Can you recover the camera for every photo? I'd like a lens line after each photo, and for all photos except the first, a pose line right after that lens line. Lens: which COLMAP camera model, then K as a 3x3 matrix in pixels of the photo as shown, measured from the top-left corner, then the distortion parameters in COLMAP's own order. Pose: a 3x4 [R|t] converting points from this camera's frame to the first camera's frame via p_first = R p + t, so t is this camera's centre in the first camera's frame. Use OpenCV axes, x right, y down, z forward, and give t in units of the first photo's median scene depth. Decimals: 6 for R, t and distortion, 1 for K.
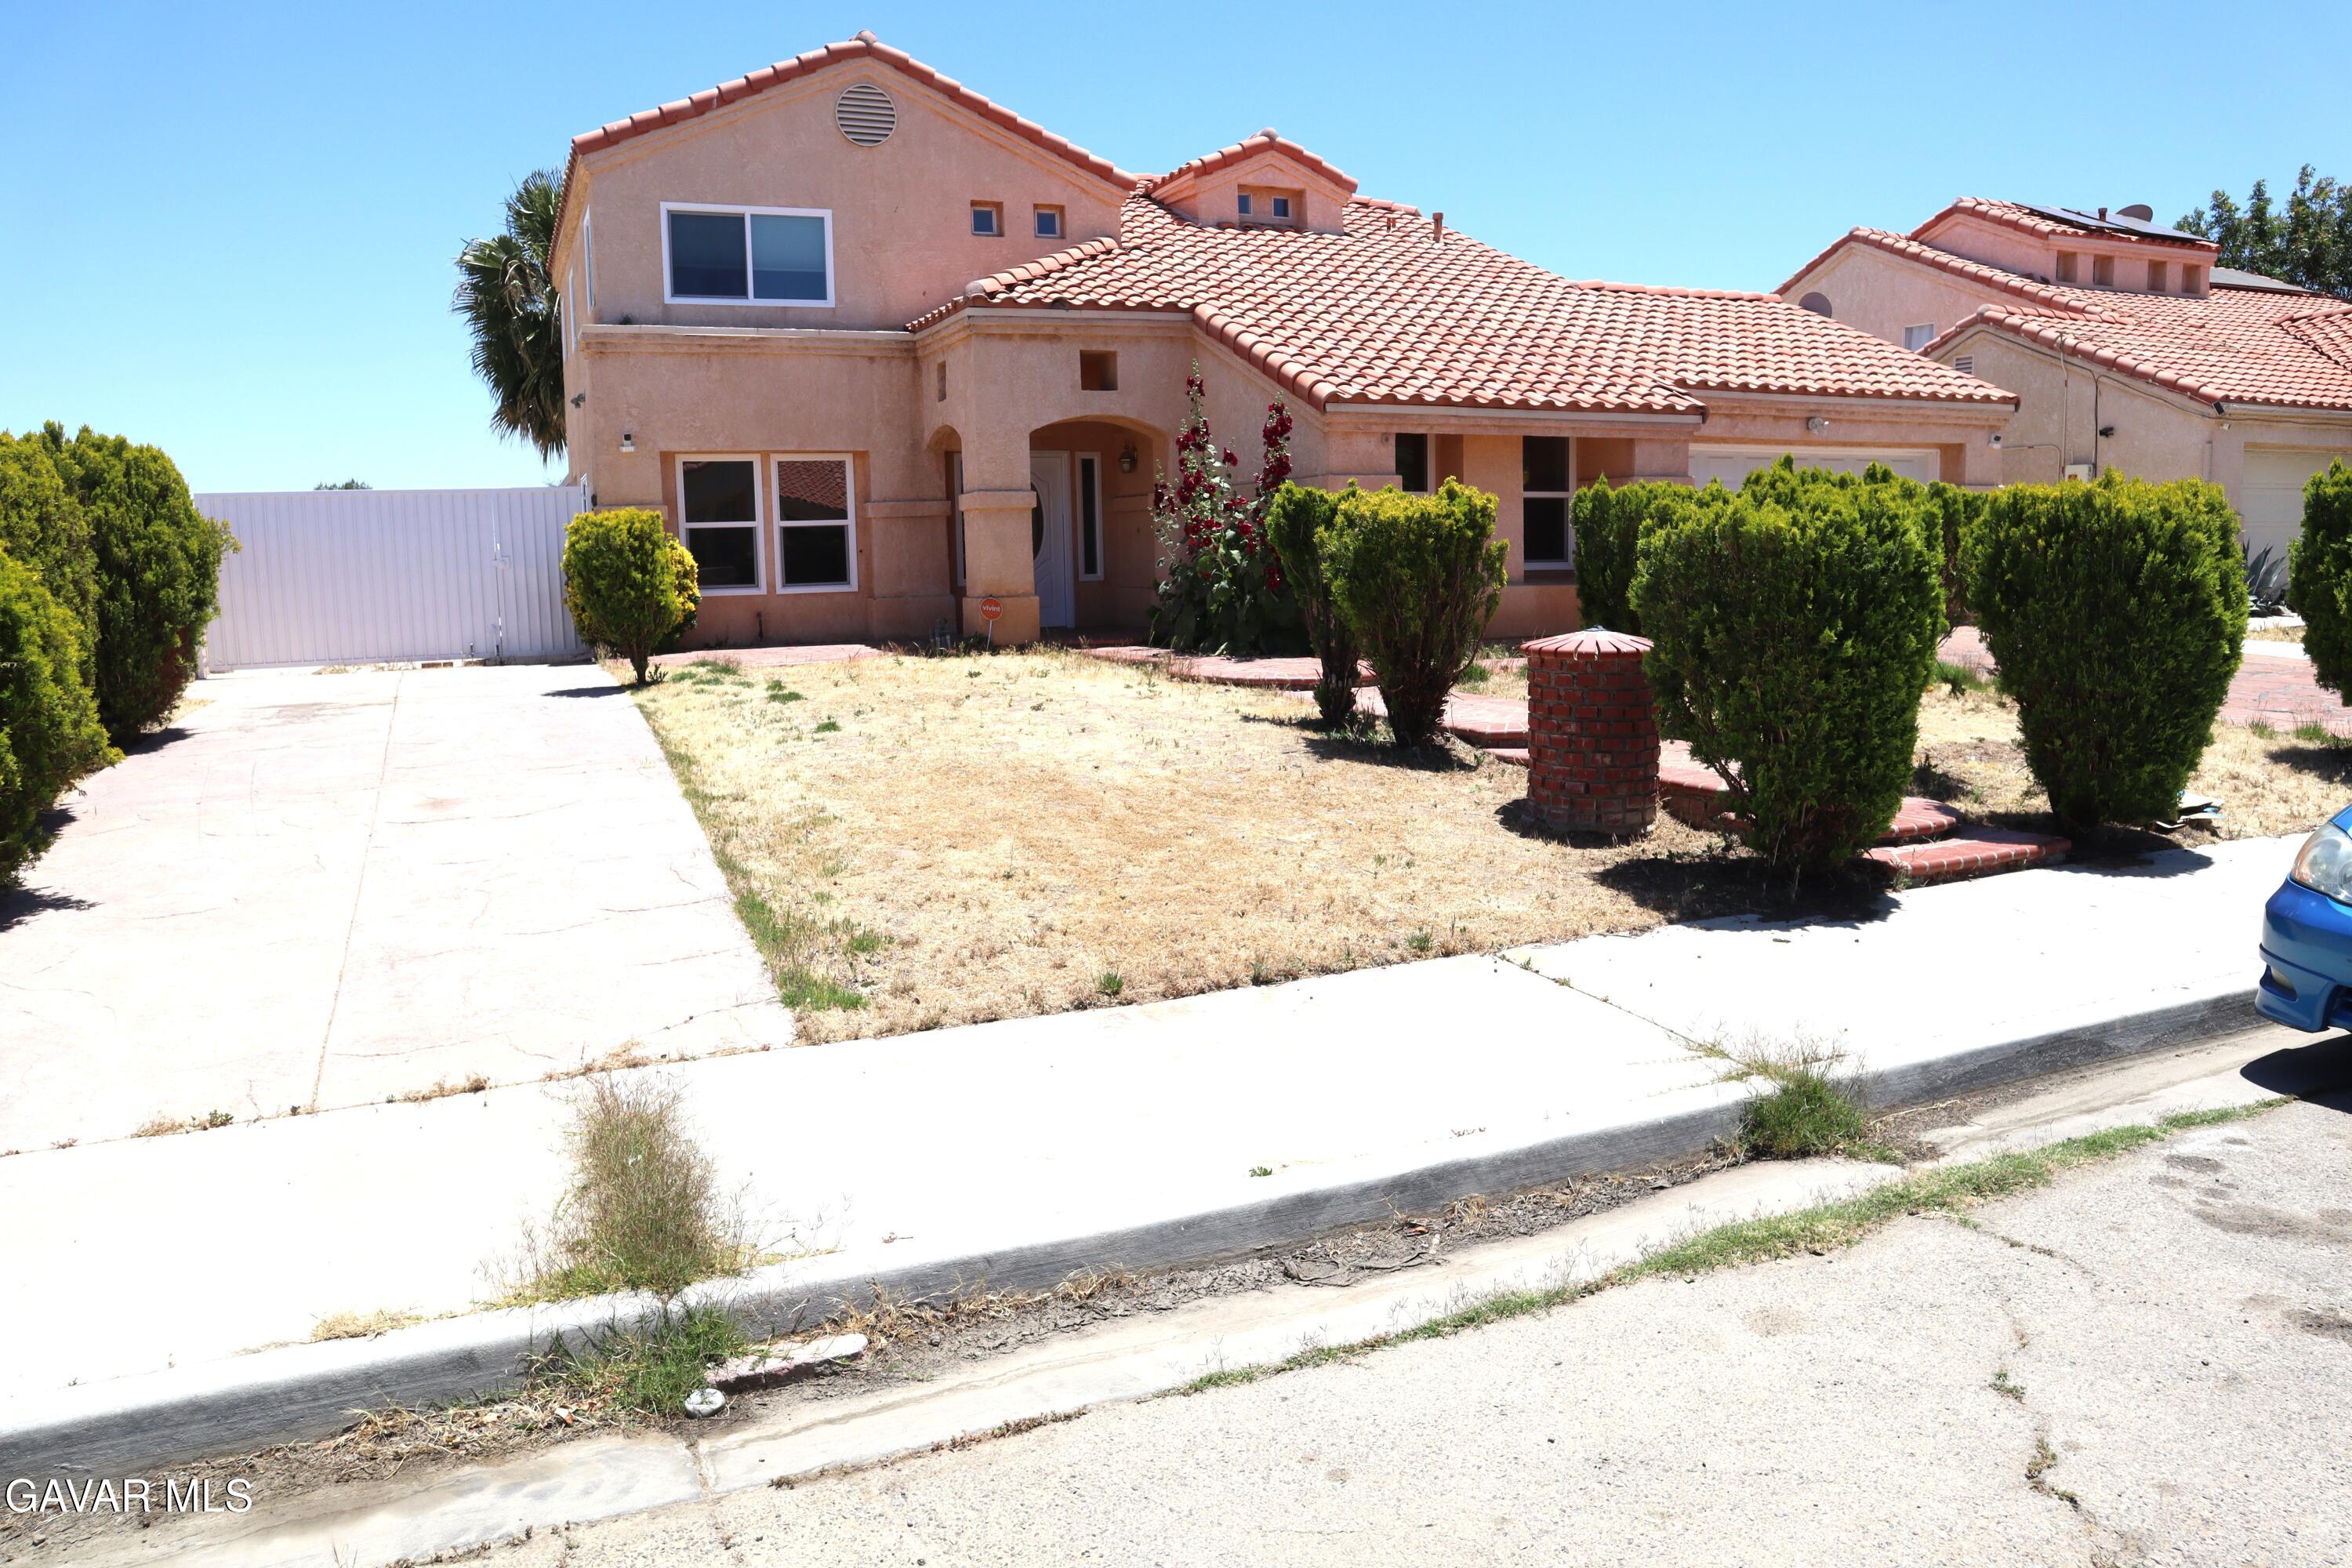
lens RADIAL K [[1681.7, 0, 1202.1], [0, 1681.7, 812.8], [0, 0, 1]] dist [-0.138058, 0.086551]
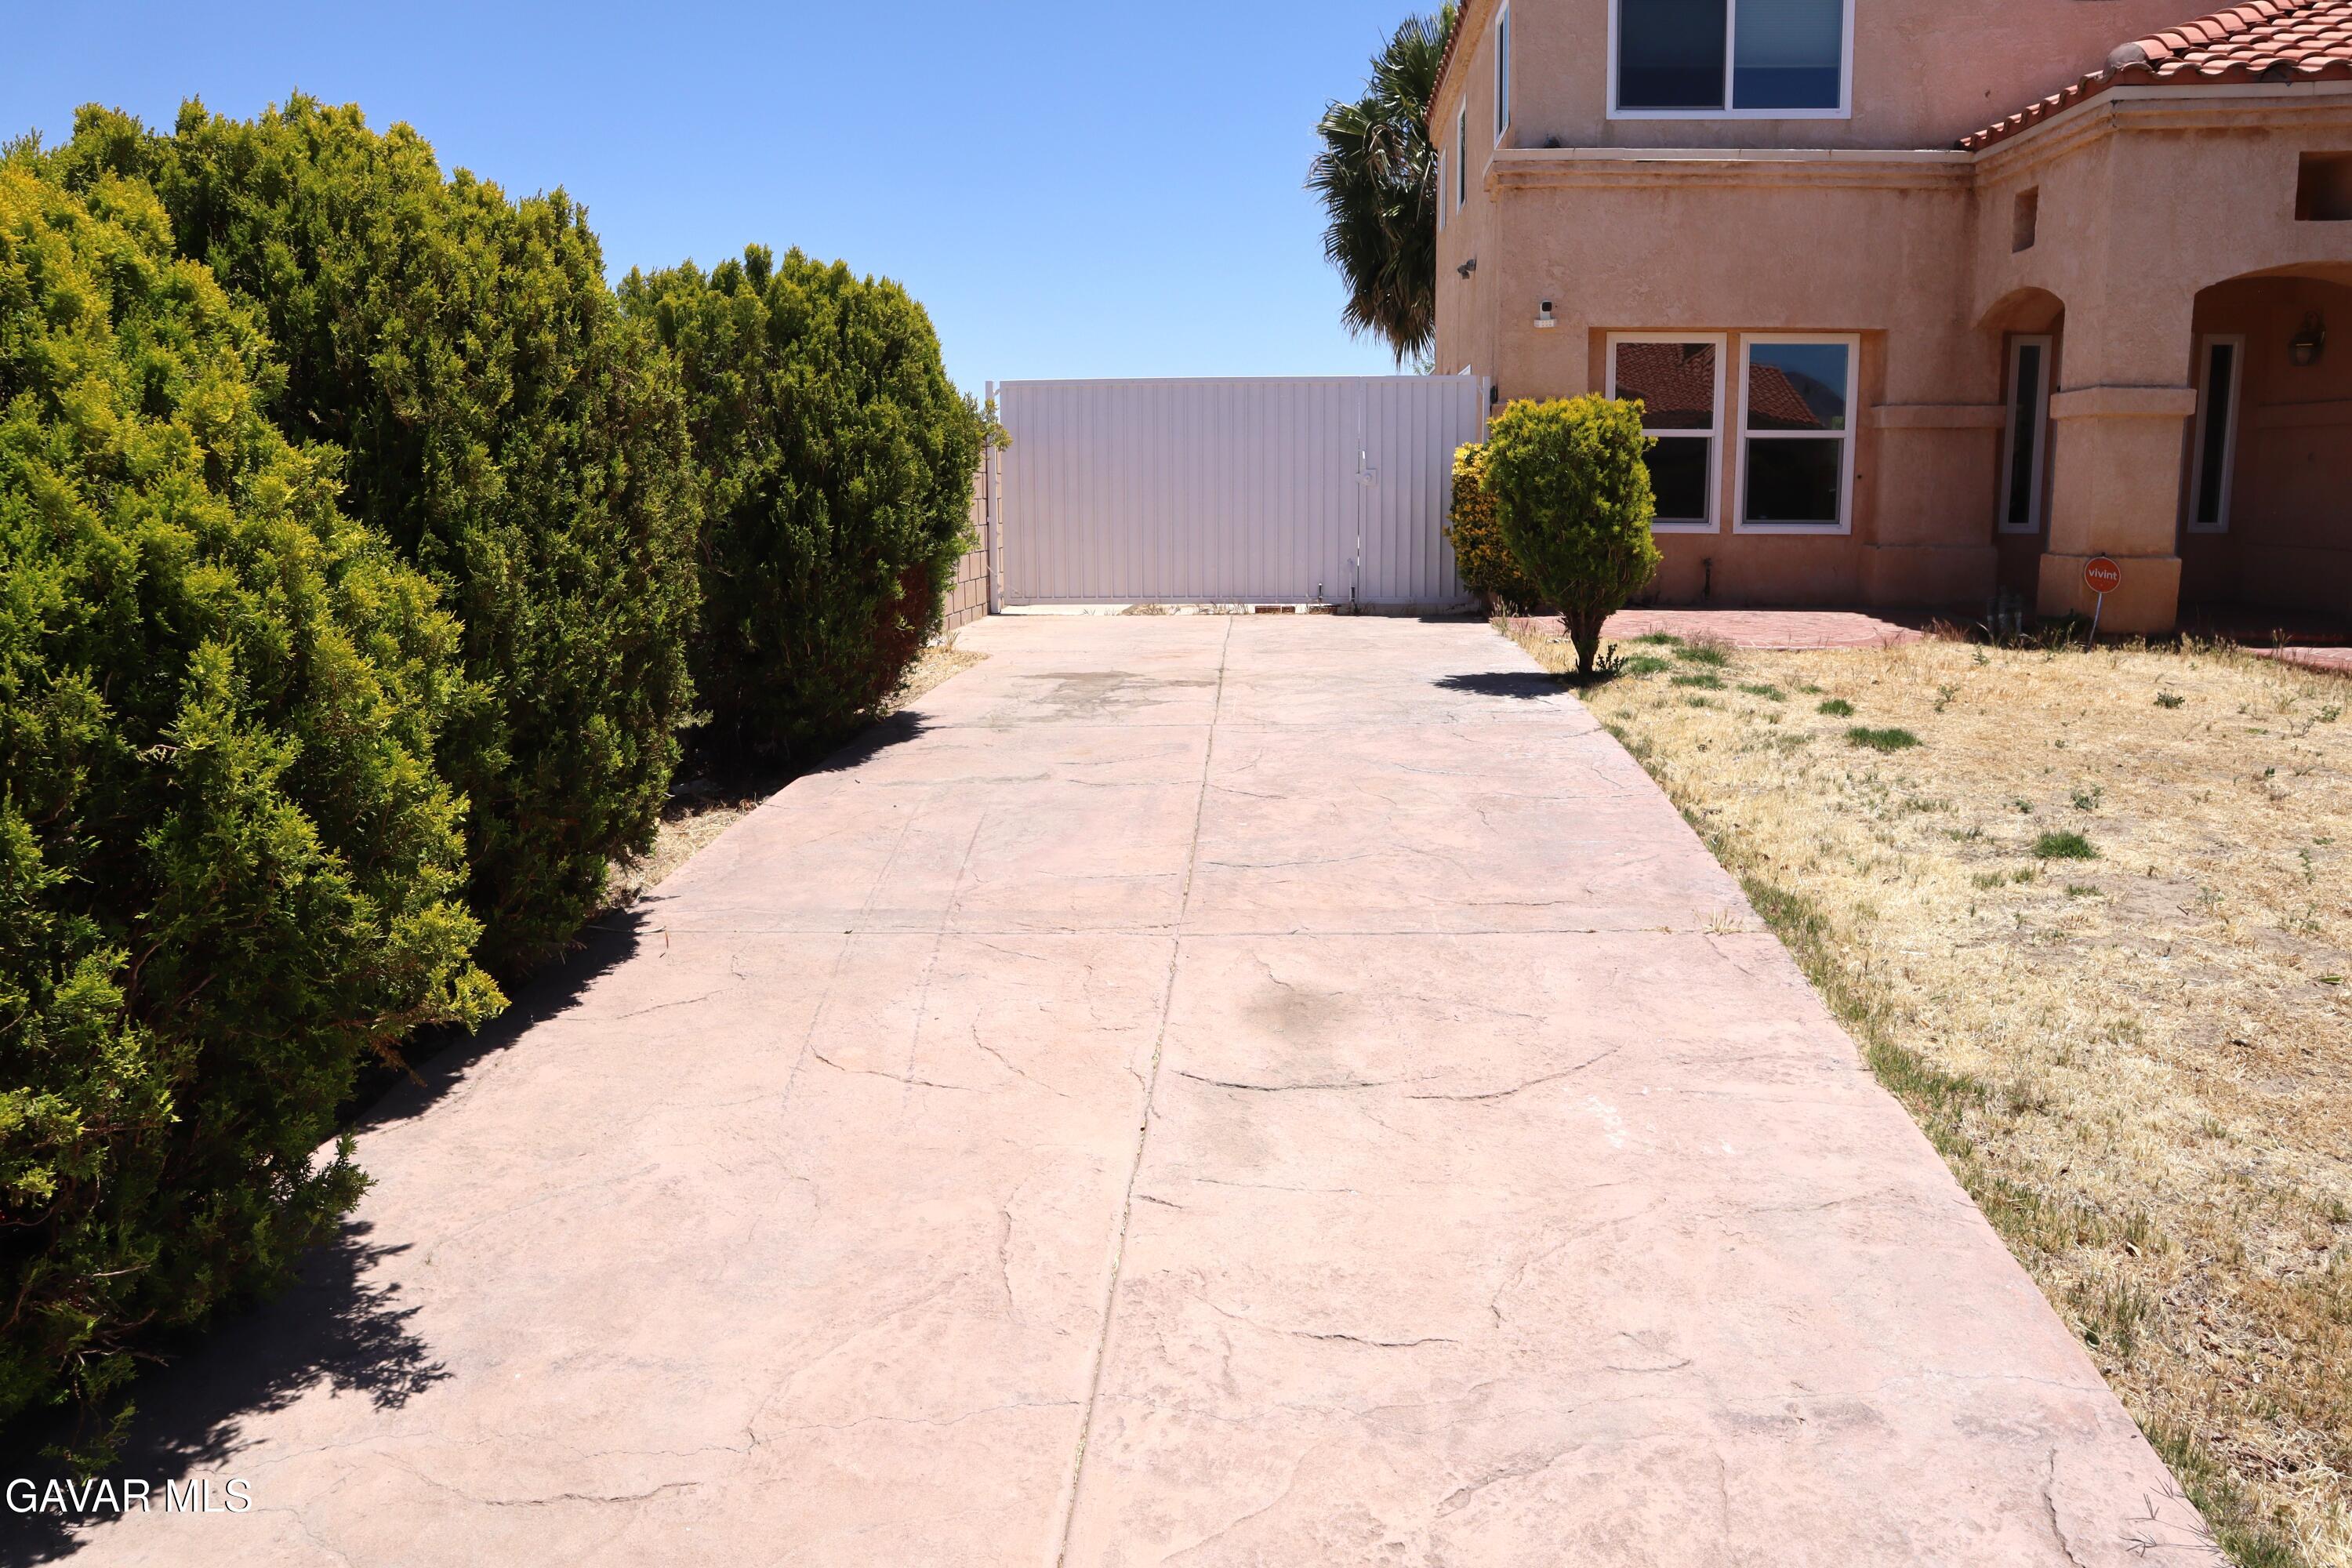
lens RADIAL K [[1681.7, 0, 1202.1], [0, 1681.7, 812.8], [0, 0, 1]] dist [-0.138058, 0.086551]
pose [[0.891751, 0.096806, -0.442051, -0.144877], [-0.077083, 0.995069, 0.062413, -0.042810], [0.445914, -0.021582, 0.894816, 0.287664]]
